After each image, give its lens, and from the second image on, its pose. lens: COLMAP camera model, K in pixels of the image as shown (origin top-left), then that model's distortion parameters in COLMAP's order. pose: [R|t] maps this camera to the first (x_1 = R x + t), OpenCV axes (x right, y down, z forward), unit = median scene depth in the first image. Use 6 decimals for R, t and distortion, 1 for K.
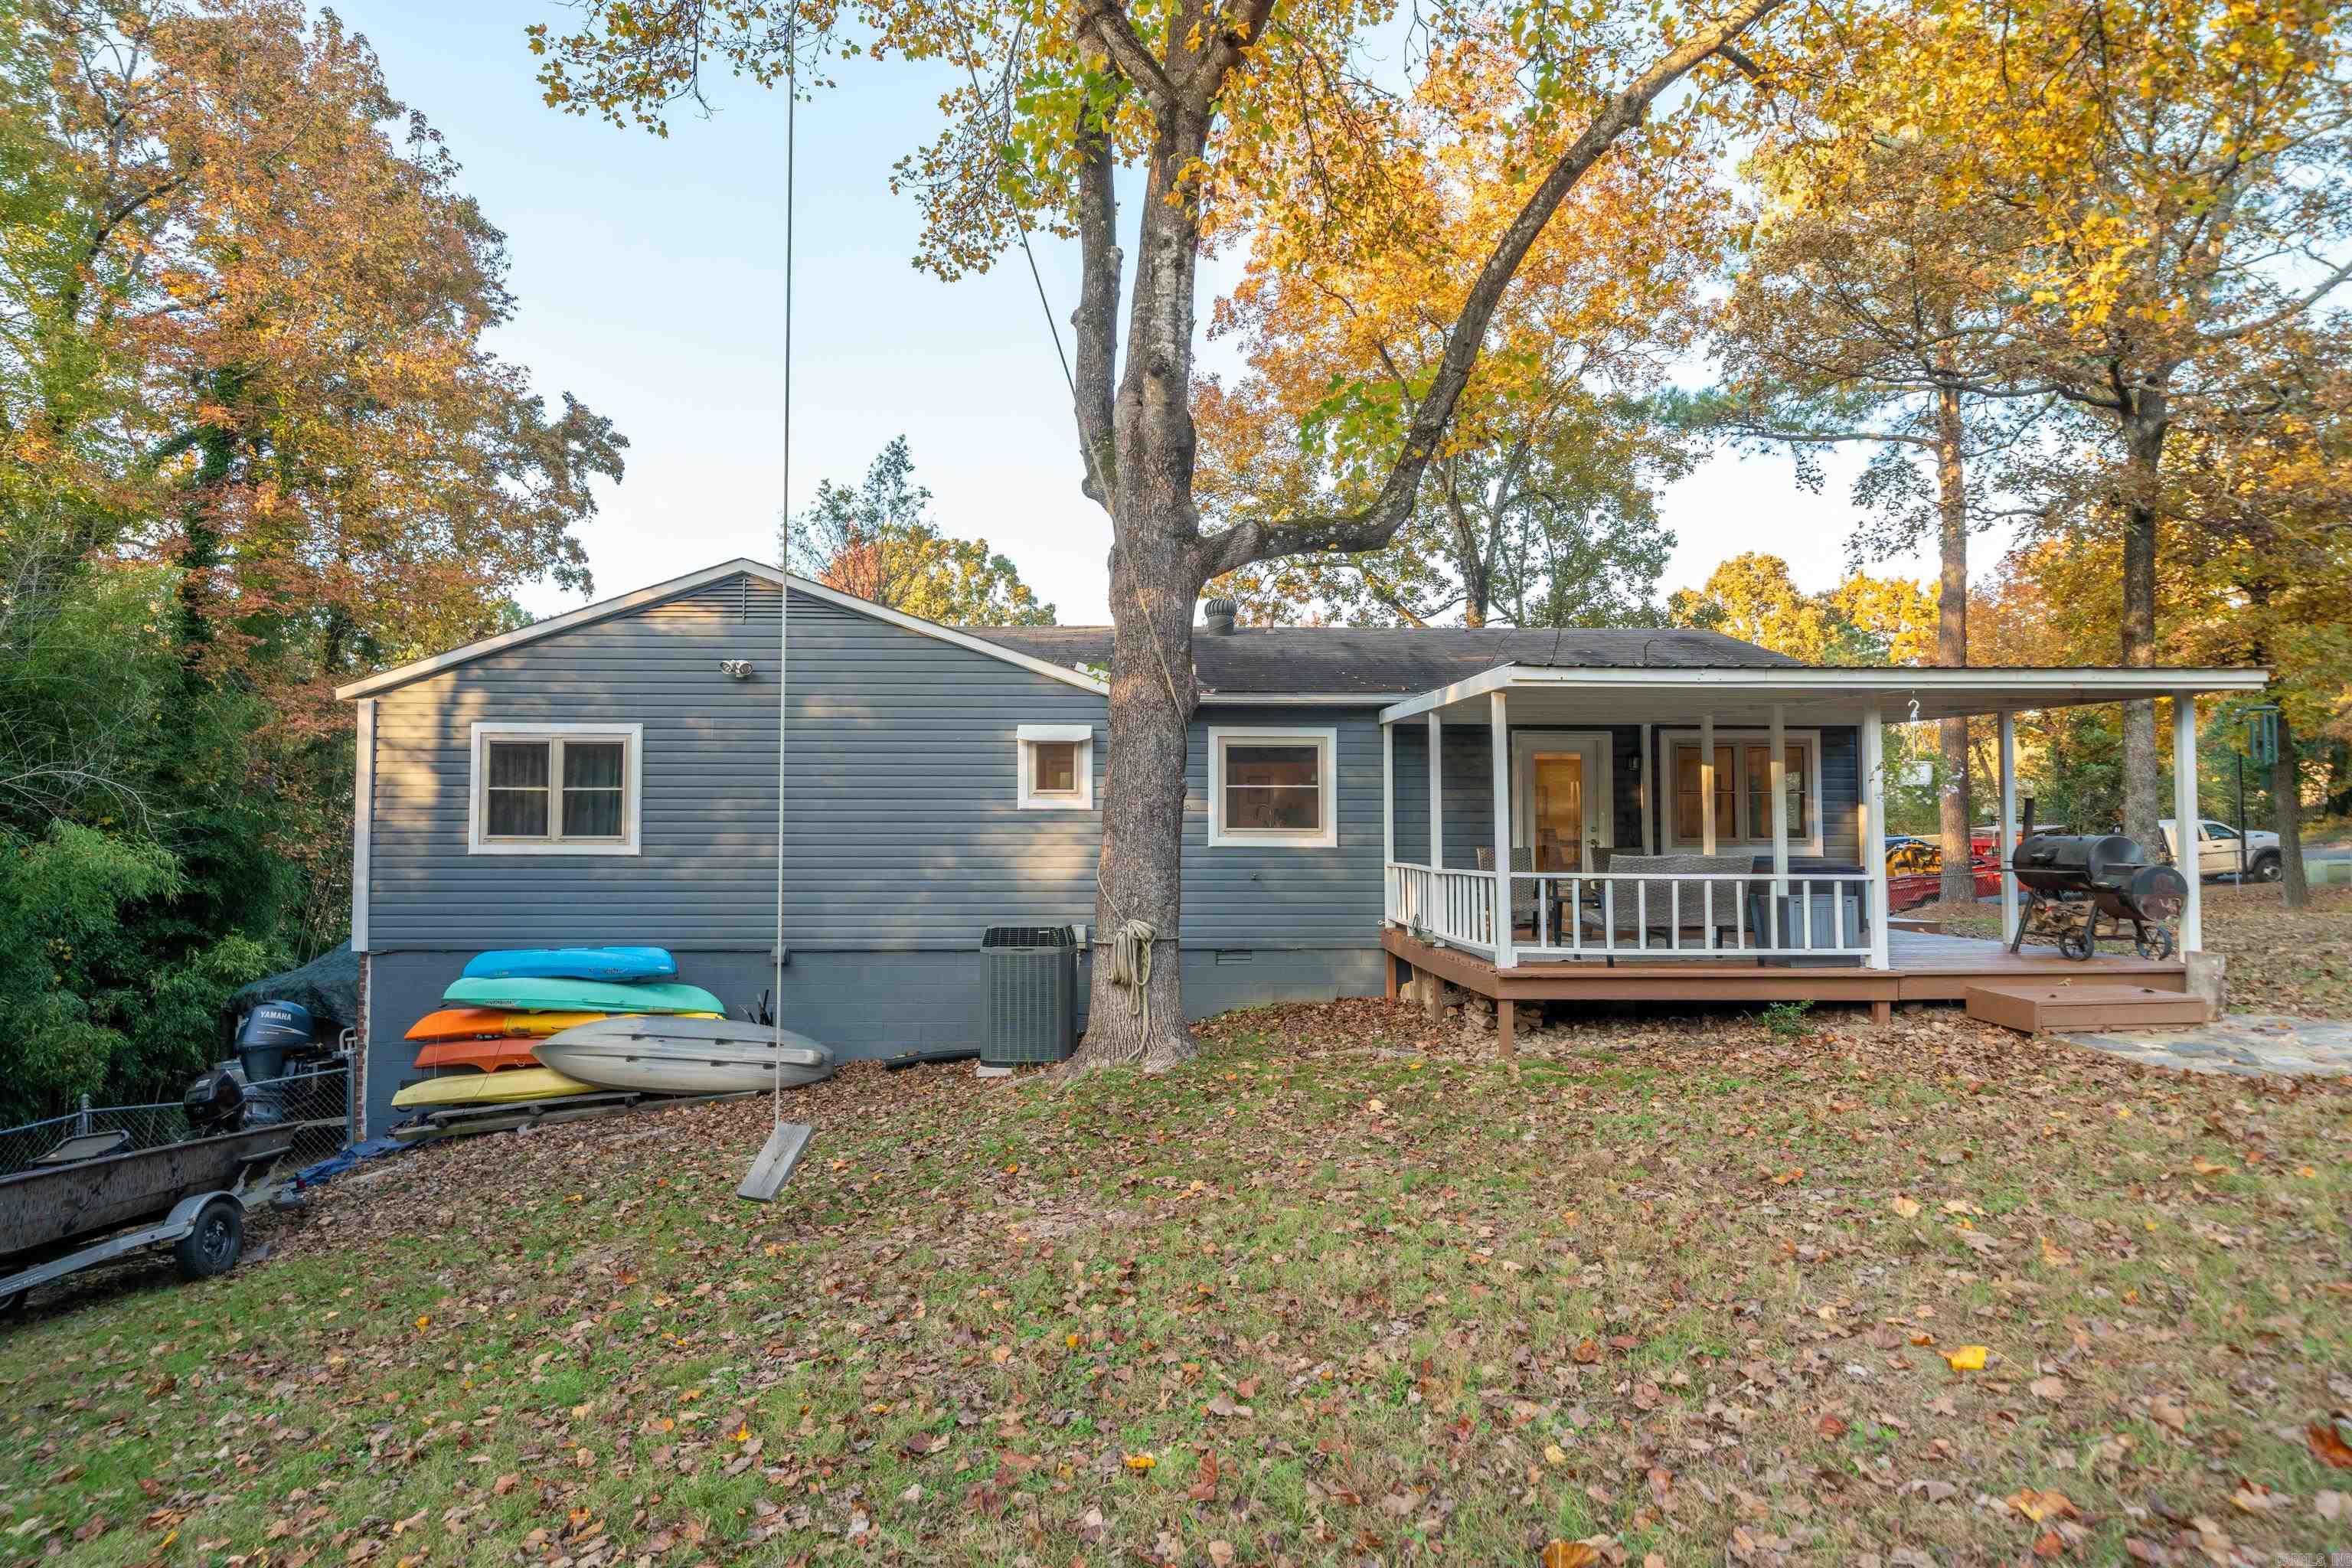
lens RADIAL K [[1222.9, 0, 1162.1], [0, 1222.9, 797.3], [0, 0, 1]] dist [-0.002273, 0.000388]
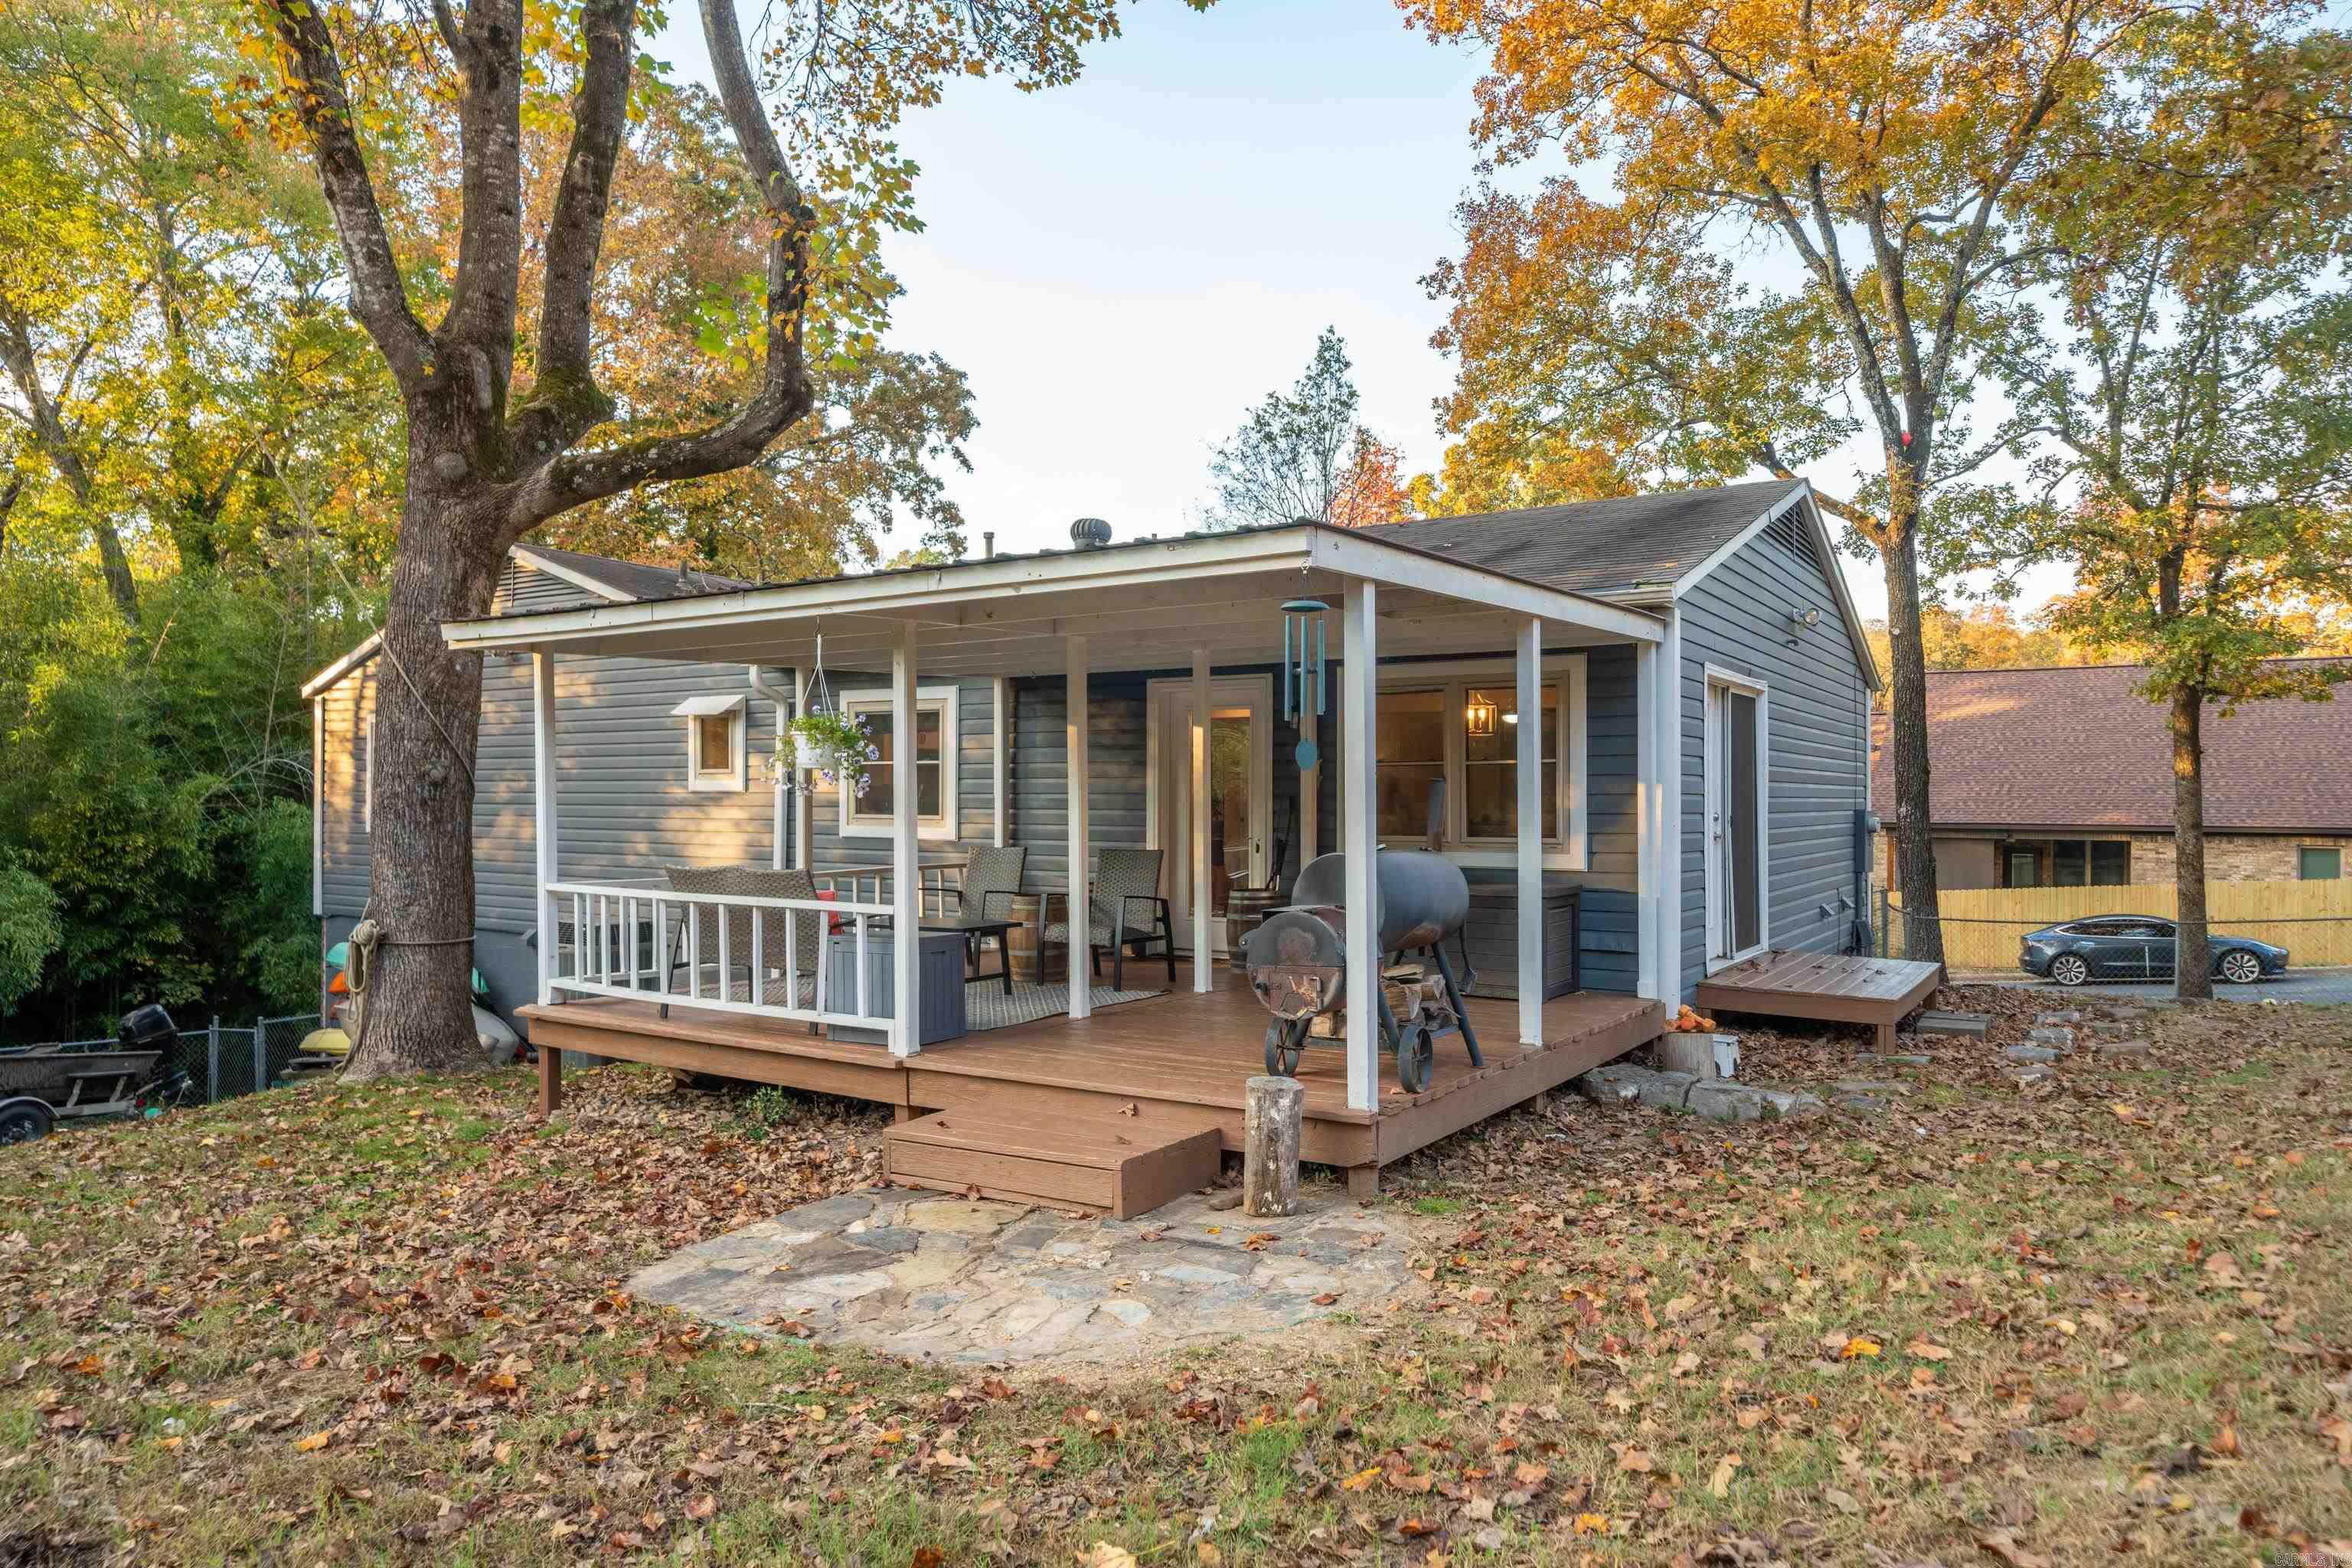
lens RADIAL K [[1491.0, 0, 1153.1], [0, 1491.0, 773.7], [0, 0, 1]] dist [-0.008522, 0.000315]
pose [[0.813711, -0.007025, -0.581227, 0.803238], [0.013227, 0.999892, 0.006434, -0.005841], [0.581119, -0.012923, 0.813716, 0.315413]]
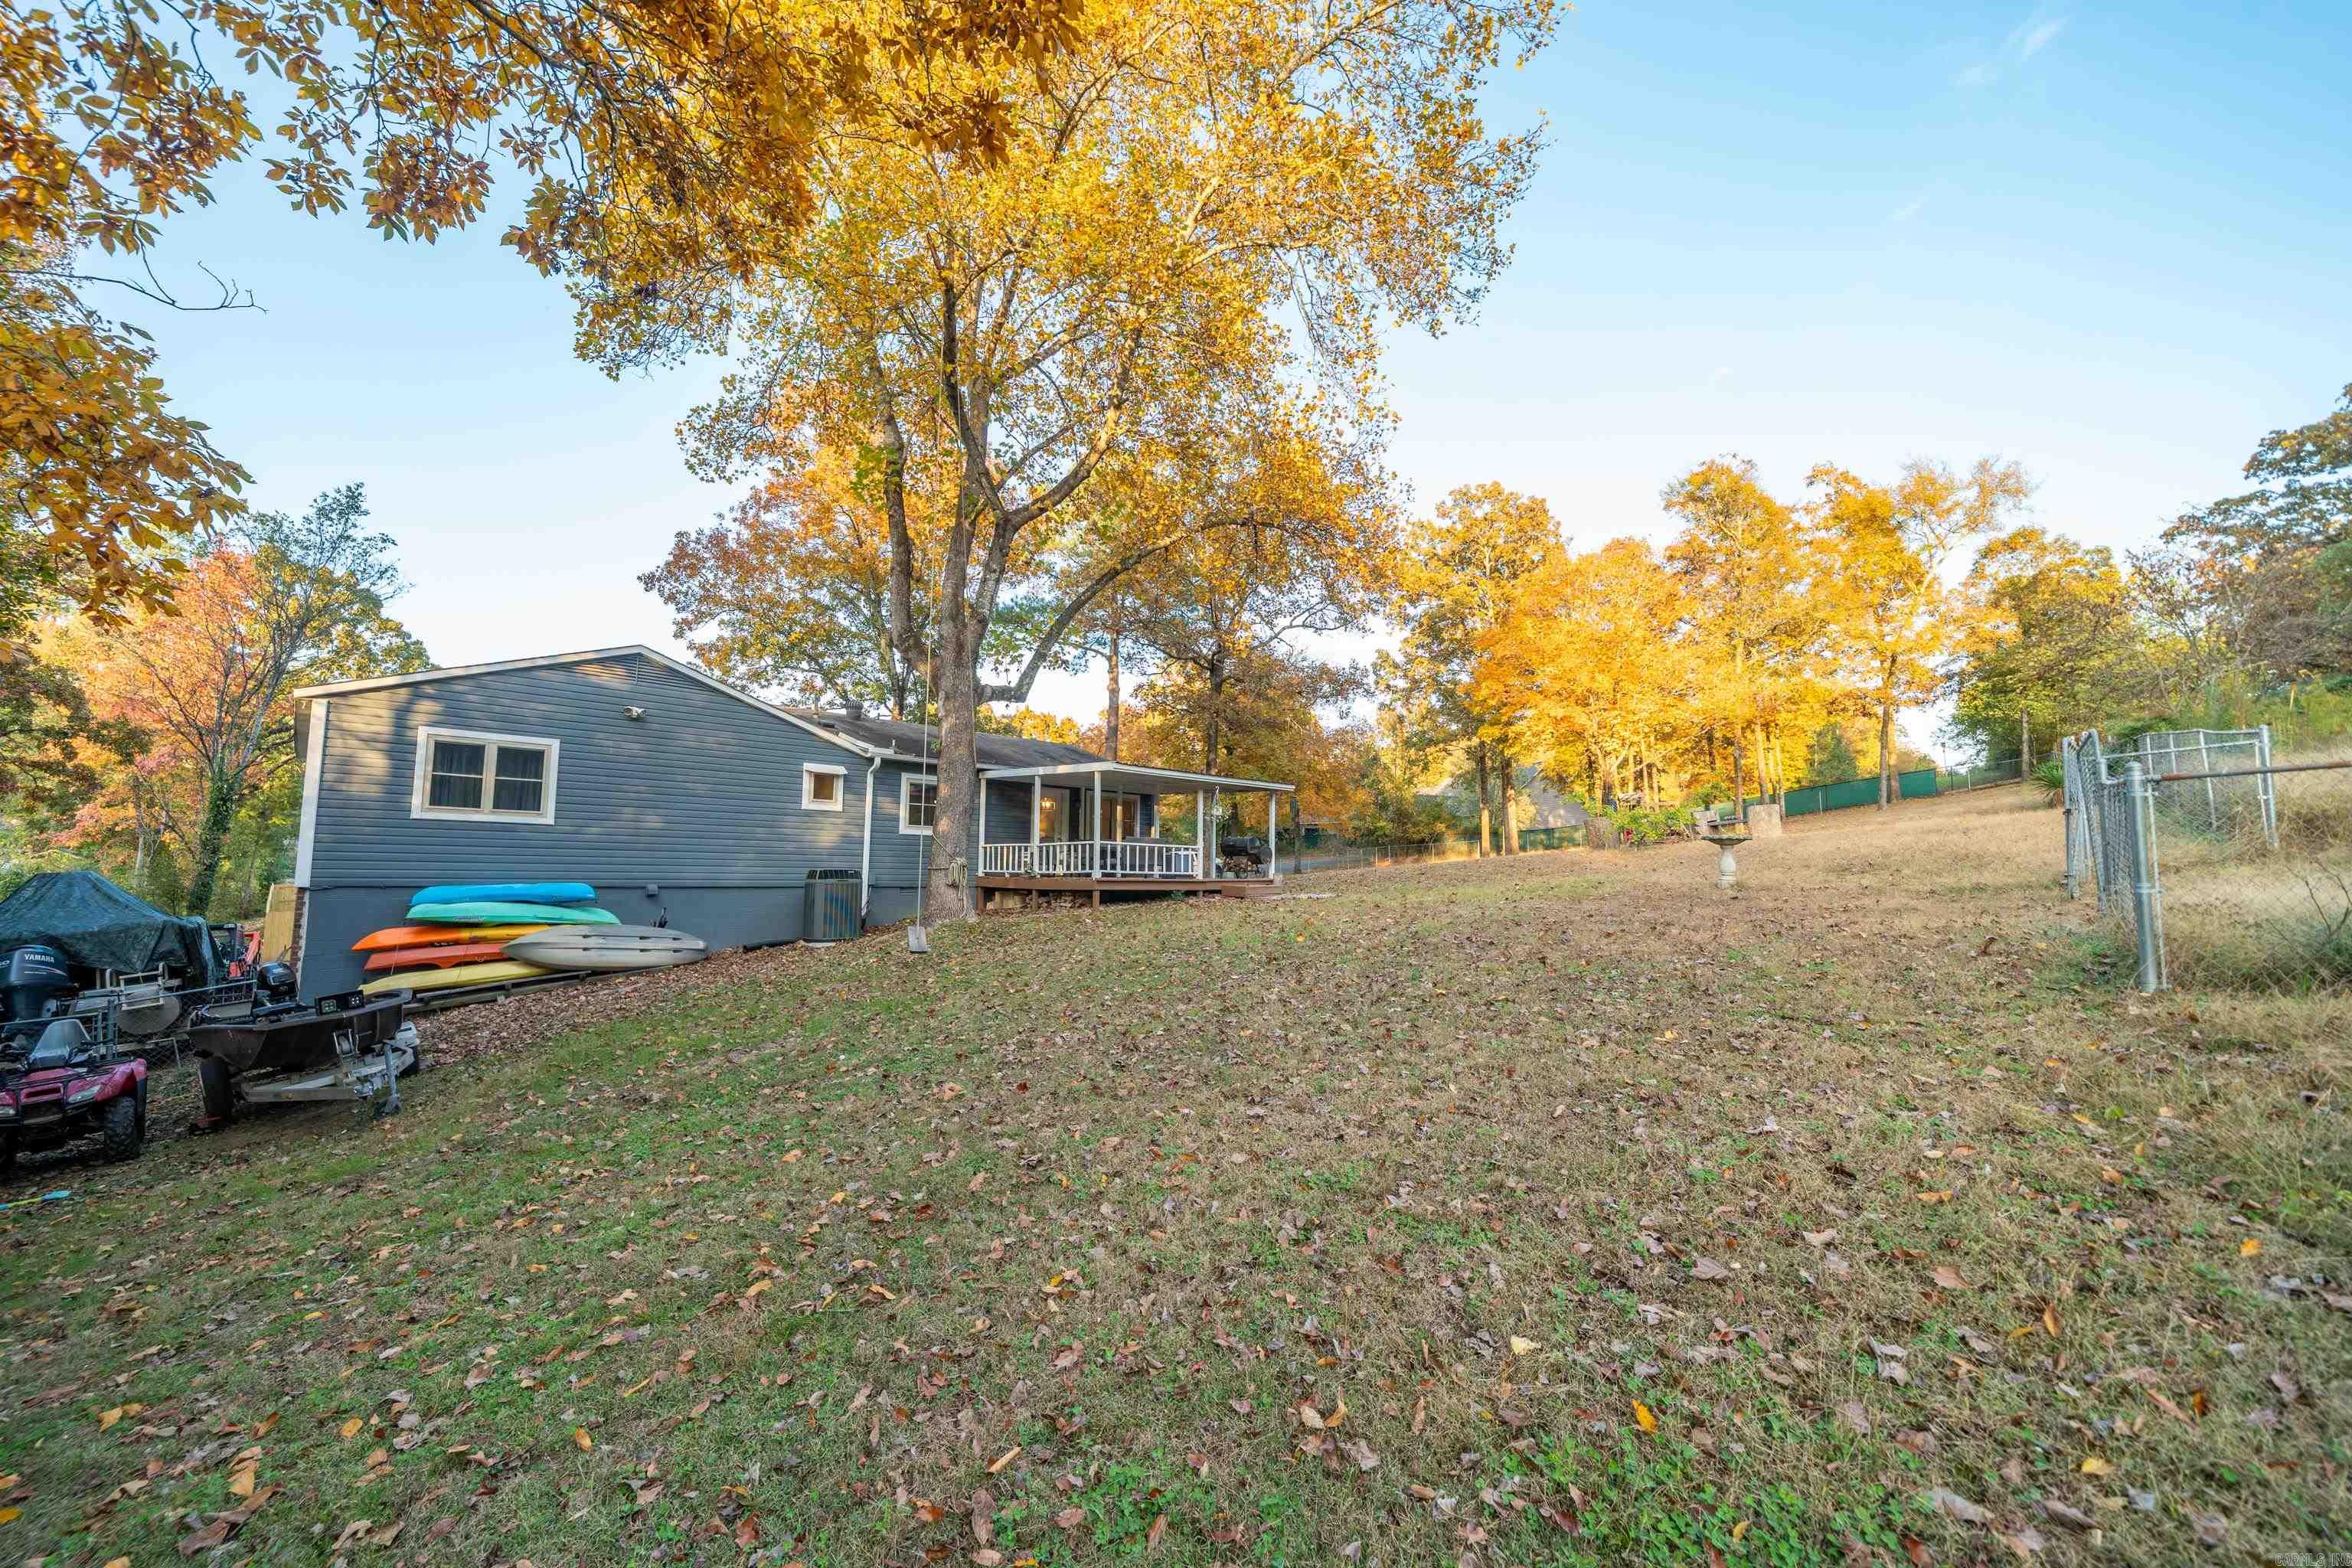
lens RADIAL K [[909.8, 0, 1182.8], [0, 909.8, 783.3], [0, 0, 1]] dist [-0.001403, -0.000650]
pose [[0.730983, 0.077069, 0.678030, -0.628950], [-0.033820, 0.996472, -0.076805, 0.057040], [-0.681558, 0.033212, 0.731010, -0.372687]]
